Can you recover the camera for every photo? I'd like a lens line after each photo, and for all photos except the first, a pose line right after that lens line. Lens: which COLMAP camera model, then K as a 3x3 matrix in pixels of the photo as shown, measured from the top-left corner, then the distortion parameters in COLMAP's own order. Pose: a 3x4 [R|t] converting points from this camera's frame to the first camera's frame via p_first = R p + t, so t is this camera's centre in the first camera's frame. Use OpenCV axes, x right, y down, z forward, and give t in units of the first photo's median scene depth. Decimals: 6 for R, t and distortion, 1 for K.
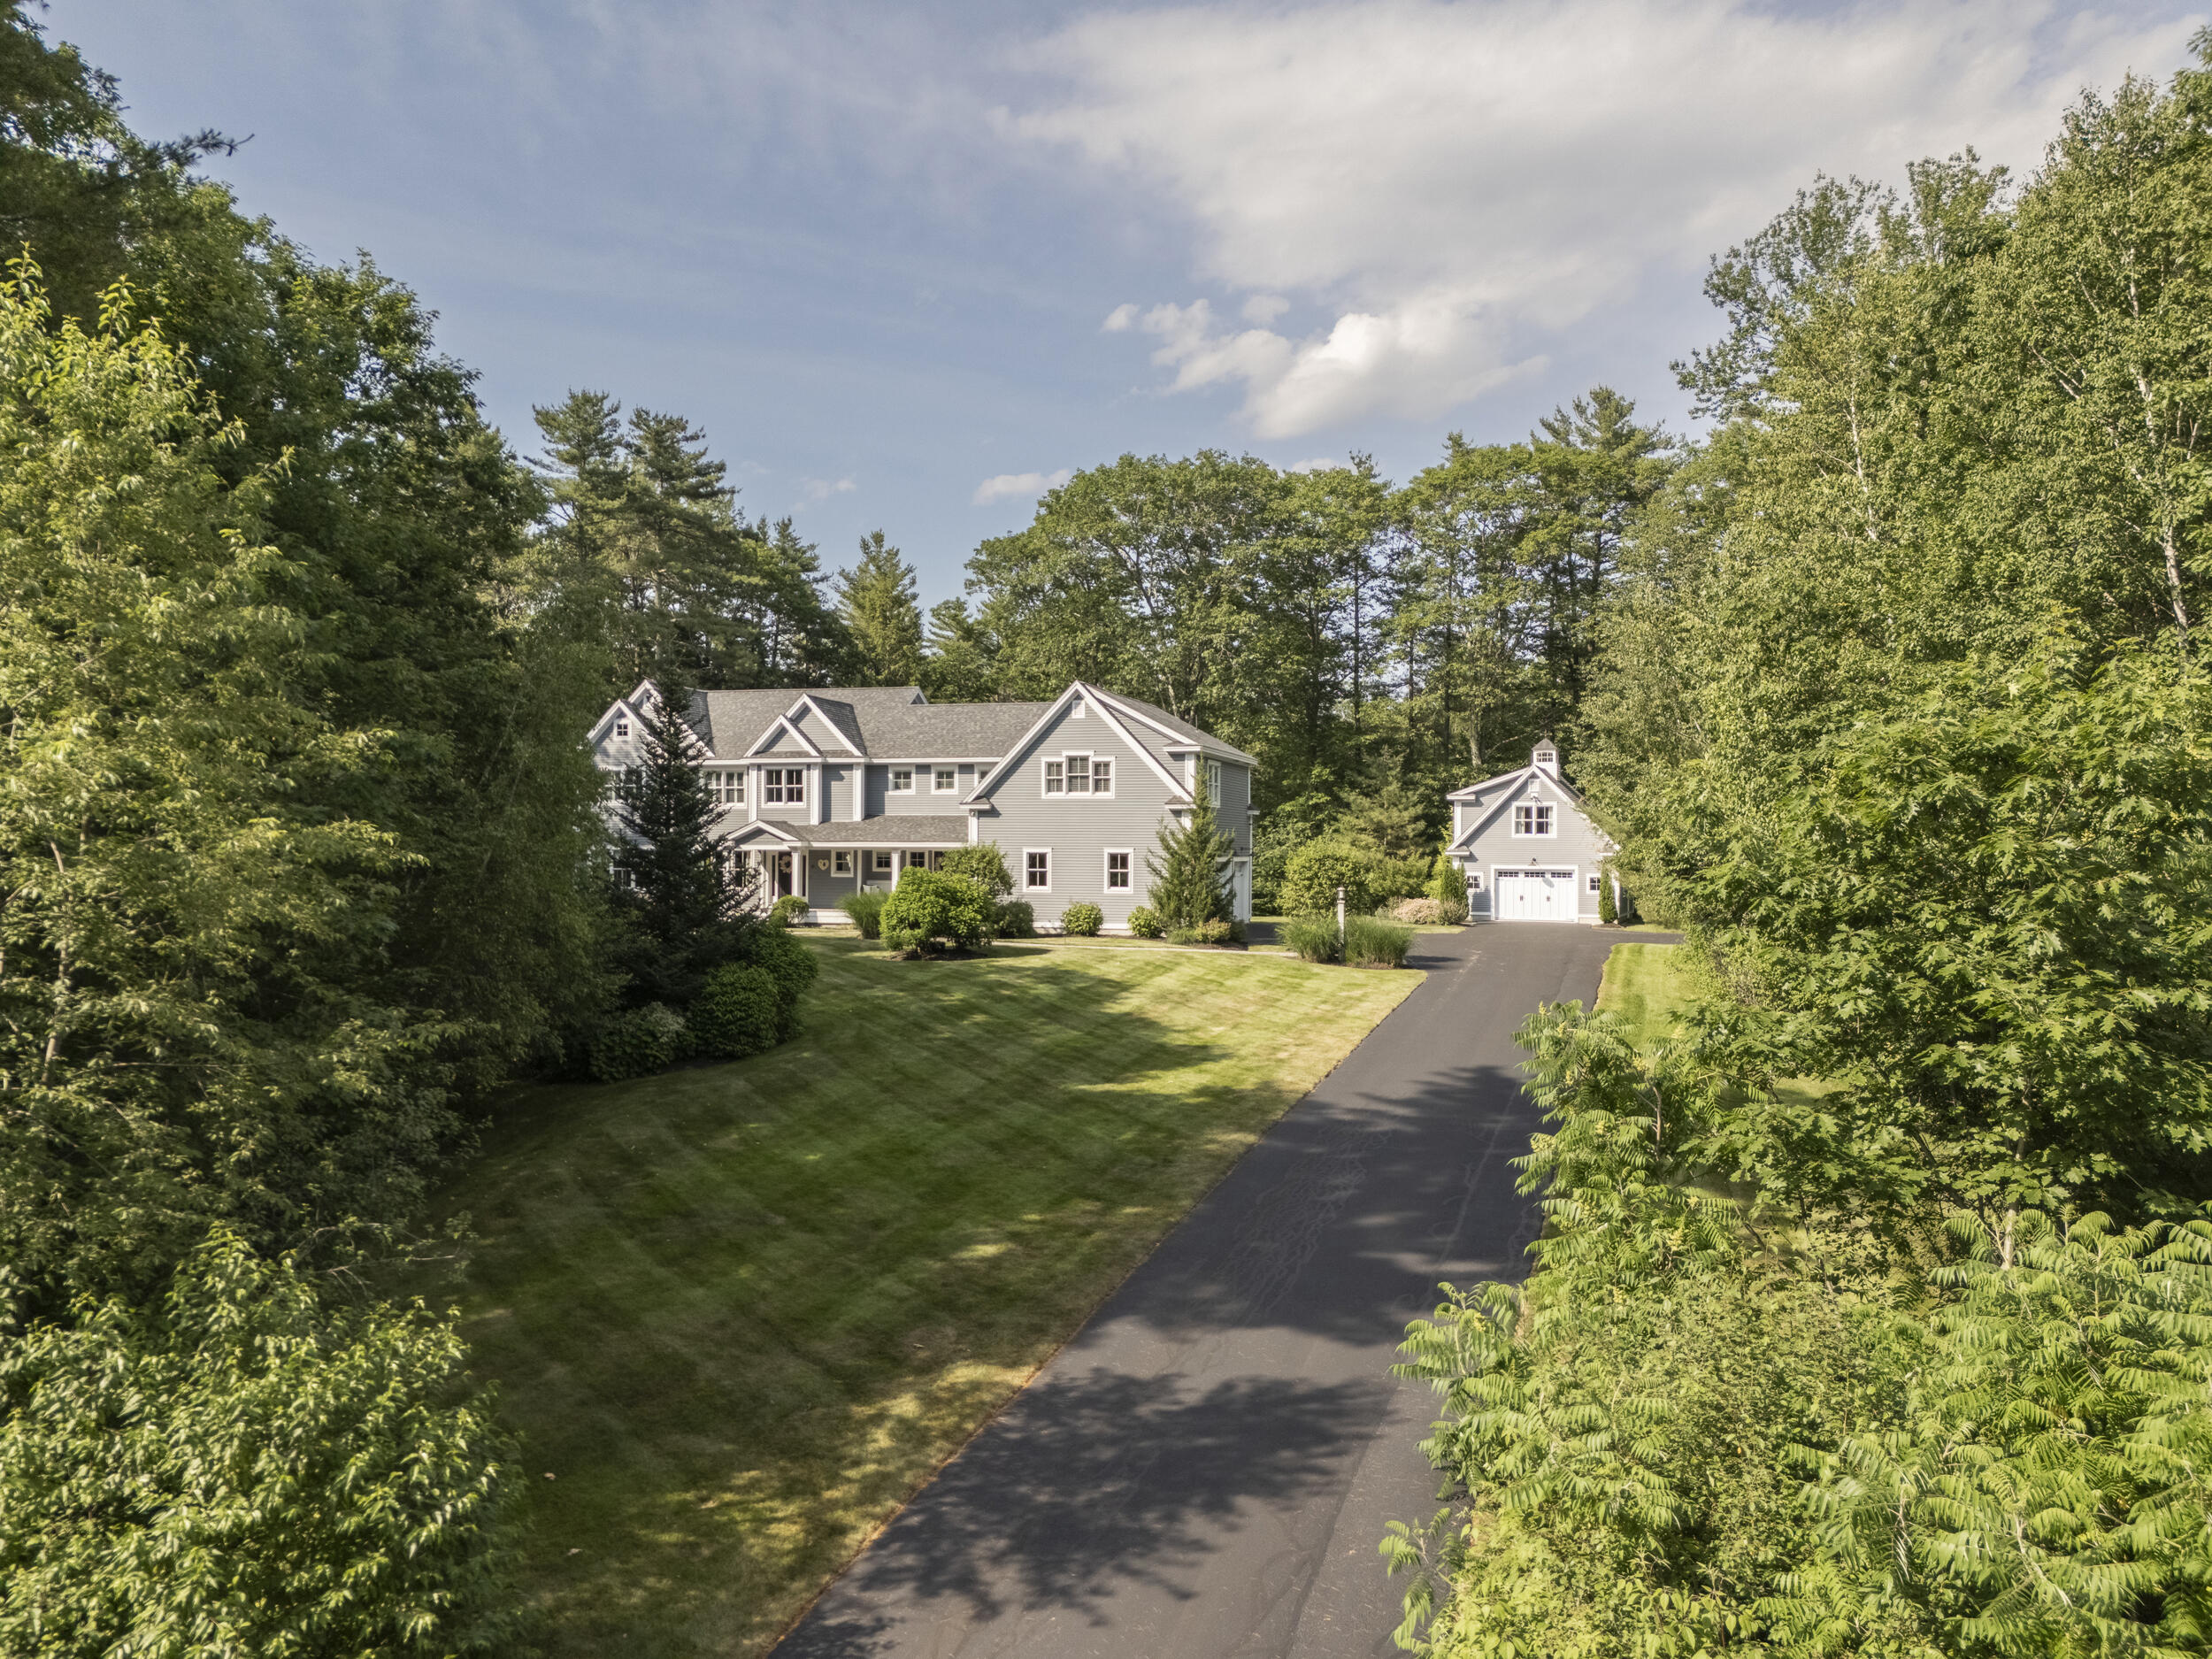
lens RADIAL K [[1642.0, 0, 1130.3], [0, 1642.0, 834.4], [0, 0, 1]] dist [0.080880, -0.123948]
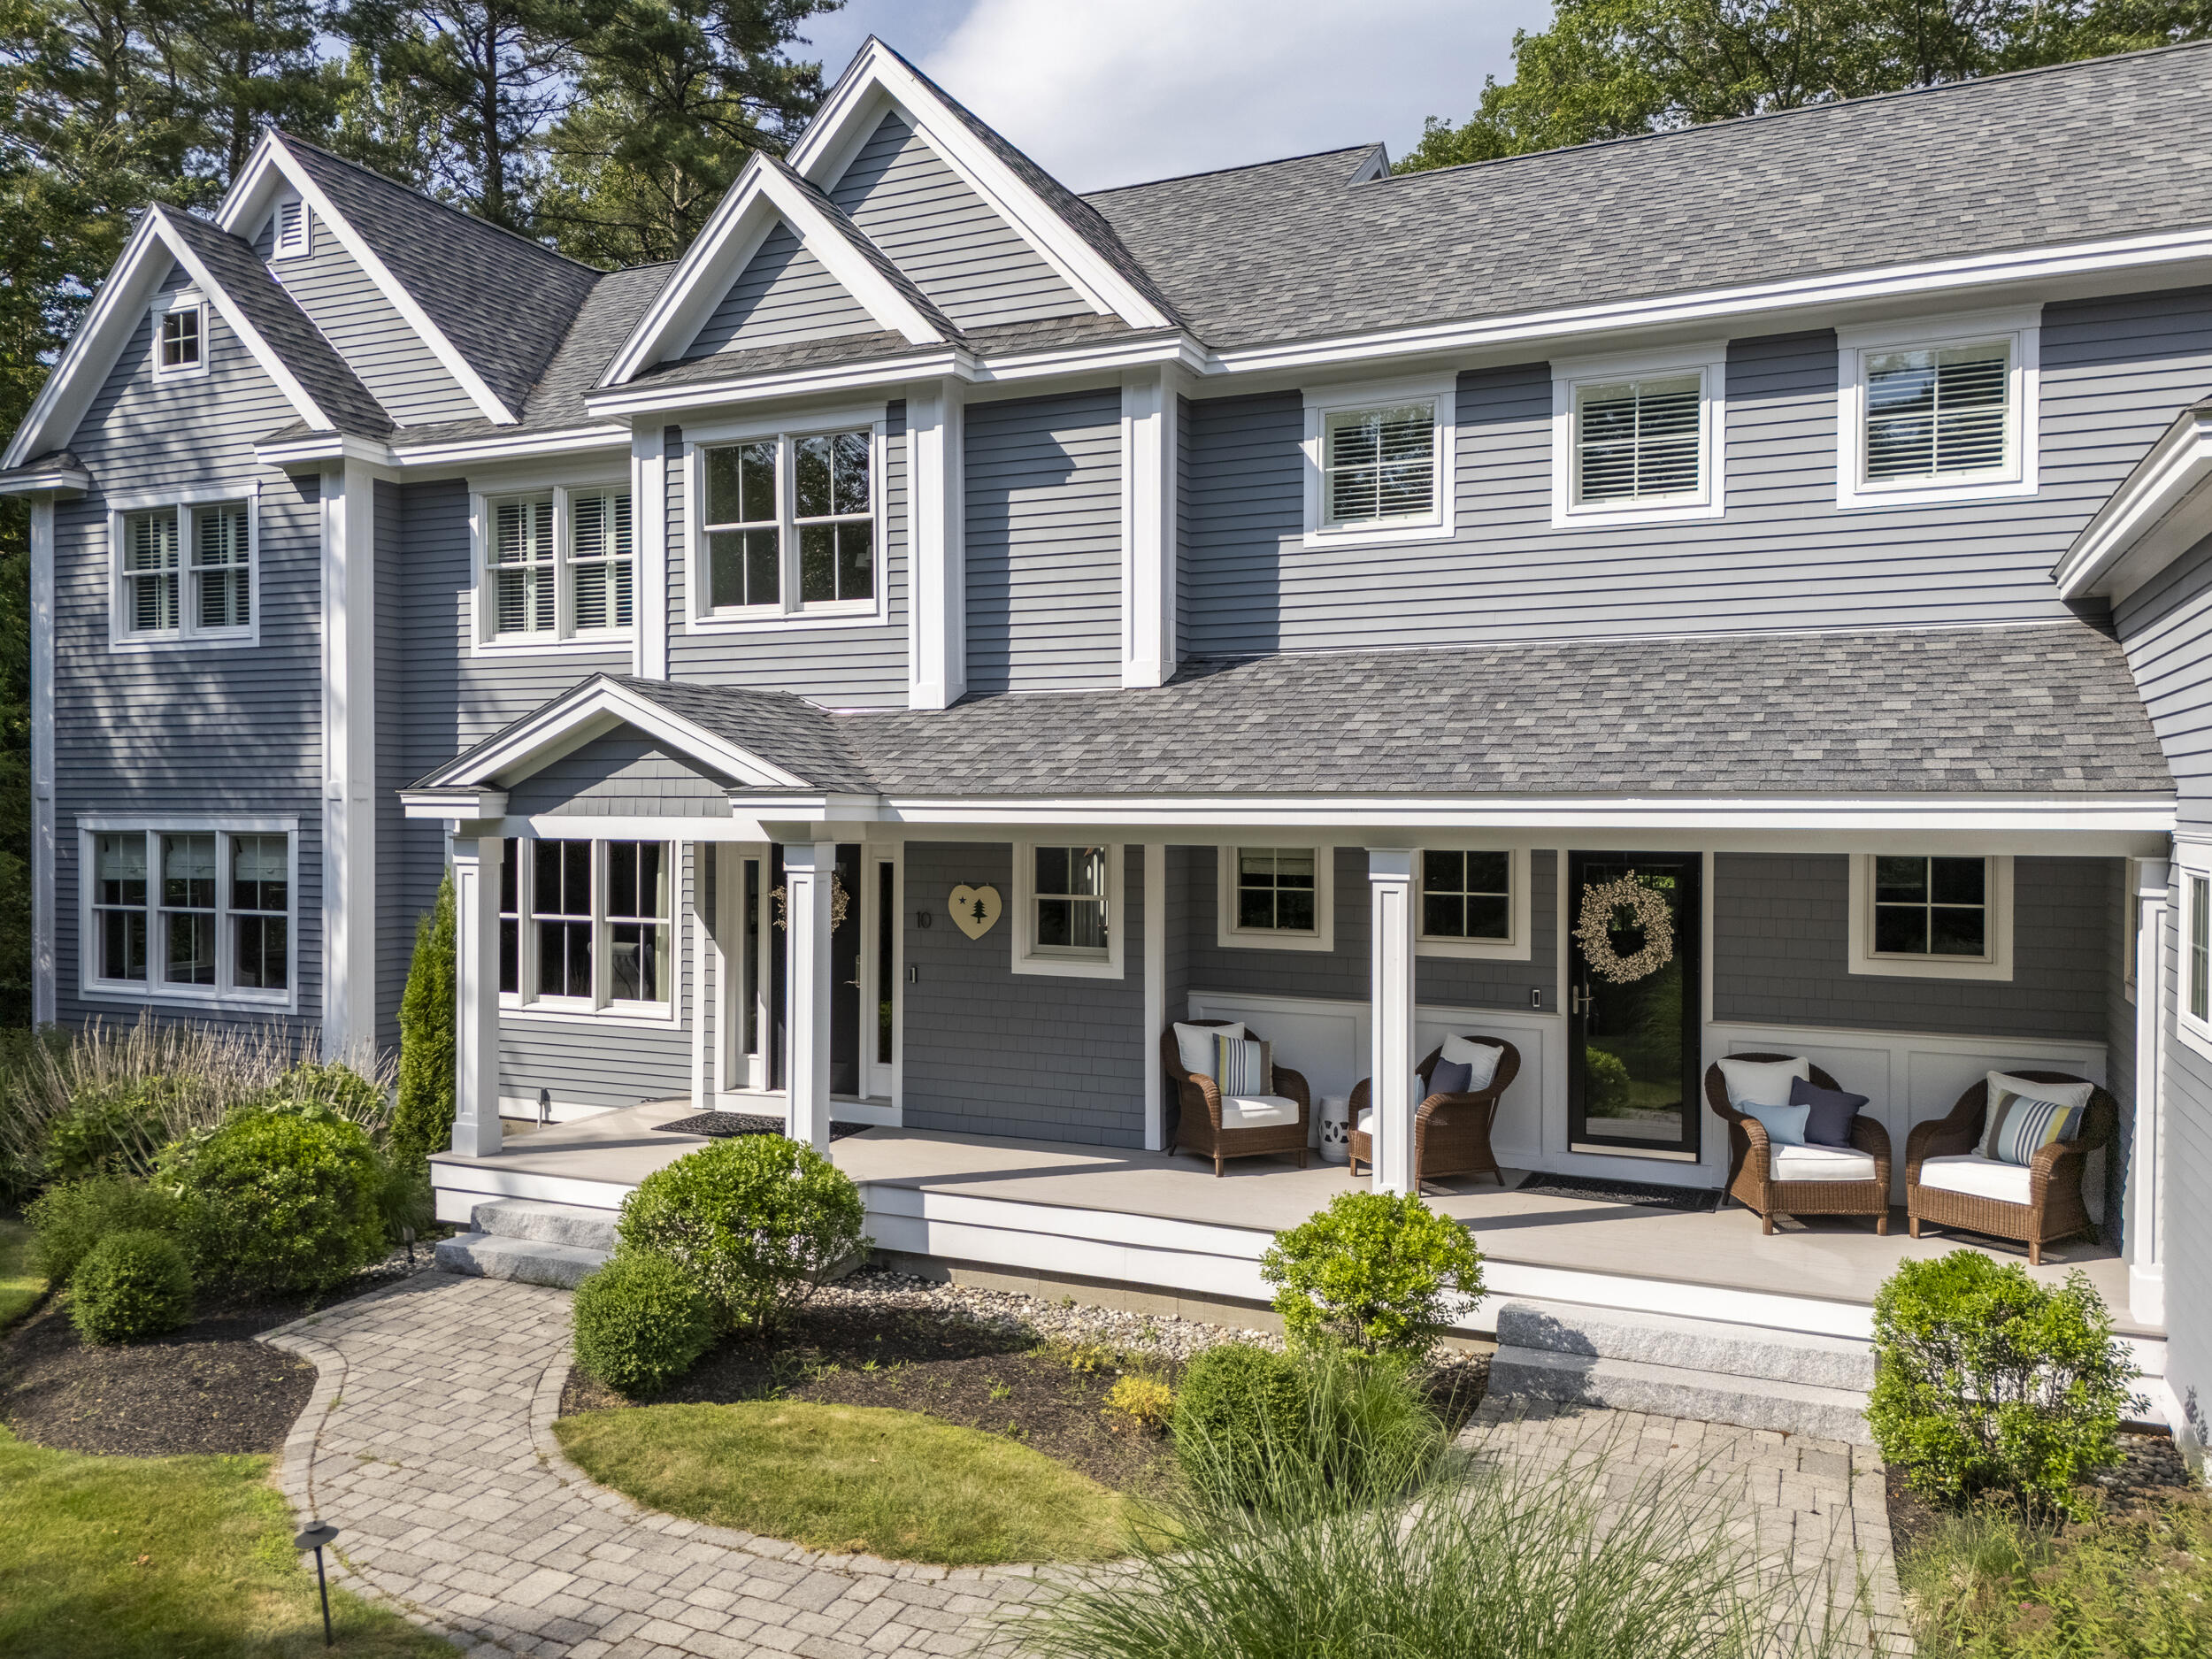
lens RADIAL K [[1621.0, 0, 1106.0], [0, 1621.0, 829.5], [0, 0, 1]] dist [0.091223, -0.108260]
pose [[0.988076, -0.000635, -0.153968, -0.140464], [0.004352, 0.999707, 0.023807, 0.003806], [0.153908, -0.024193, 0.987789, 0.808374]]
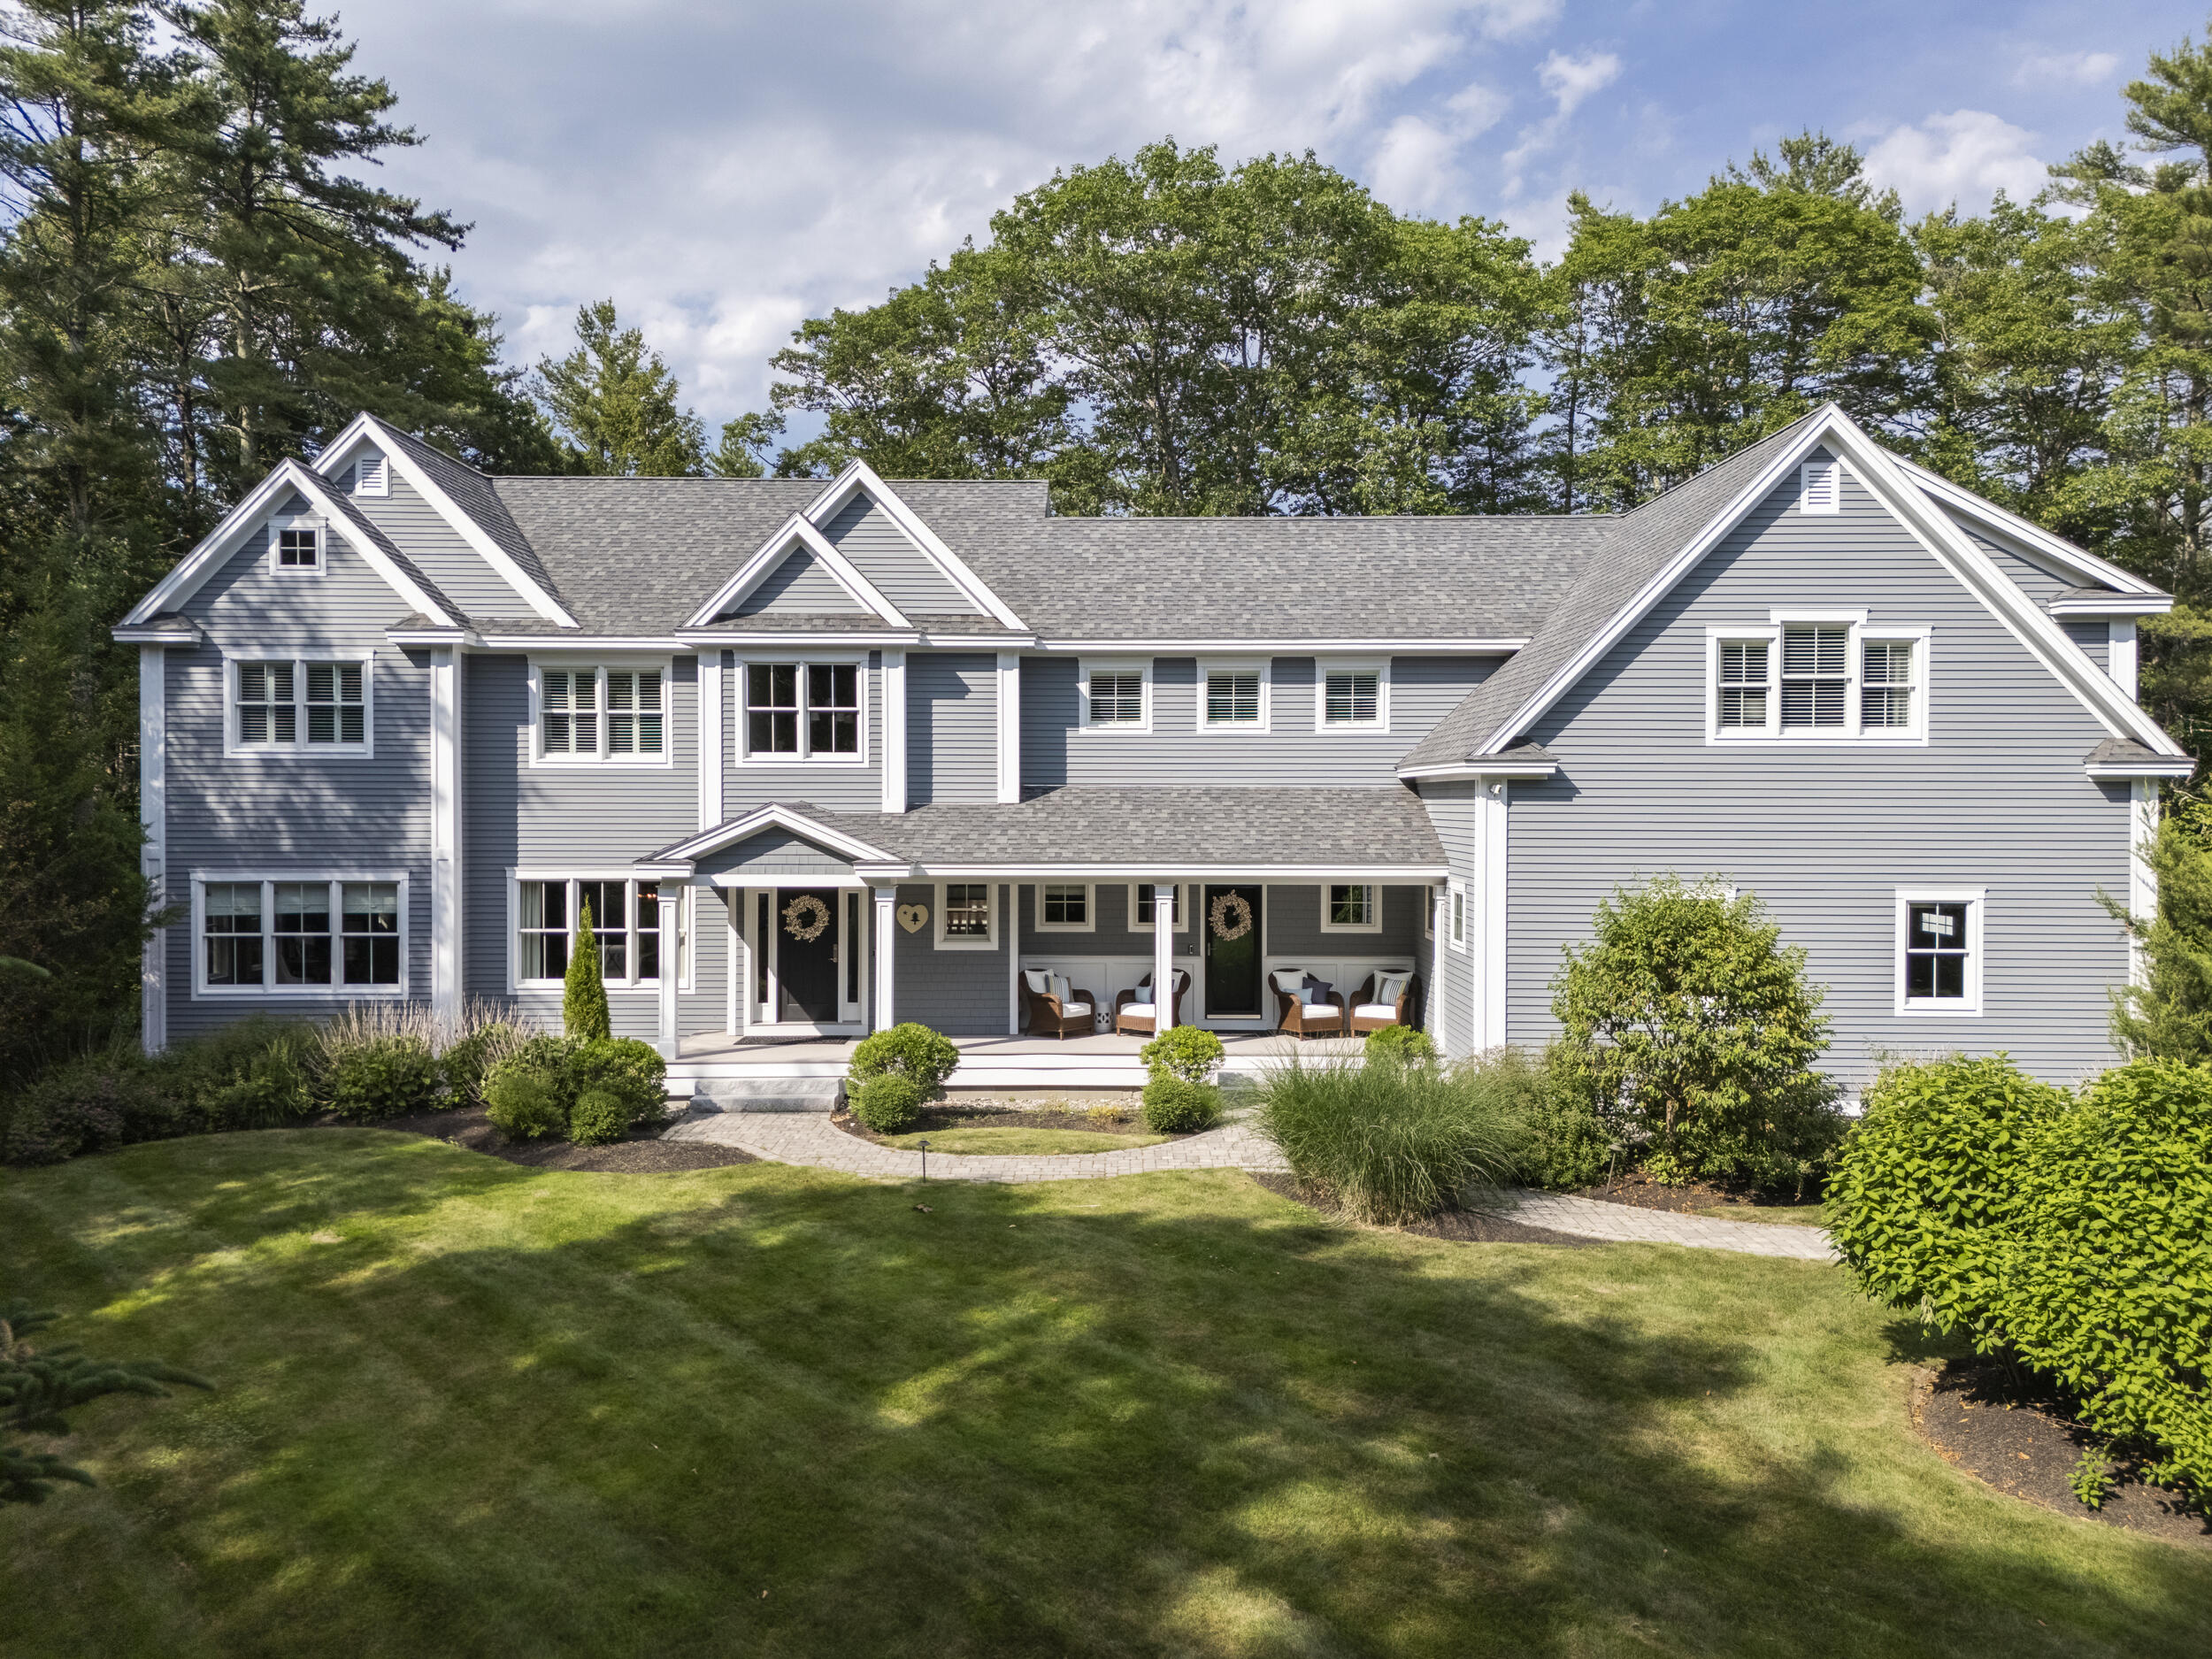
lens RADIAL K [[1621.0, 0, 1106.0], [0, 1621.0, 829.5], [0, 0, 1]] dist [0.091223, -0.108260]
pose [[0.962846, -0.008519, 0.269916, -0.243550], [0.000922, 0.999600, 0.028259, -0.012533], [-0.270049, -0.026960, 0.962469, 0.629709]]
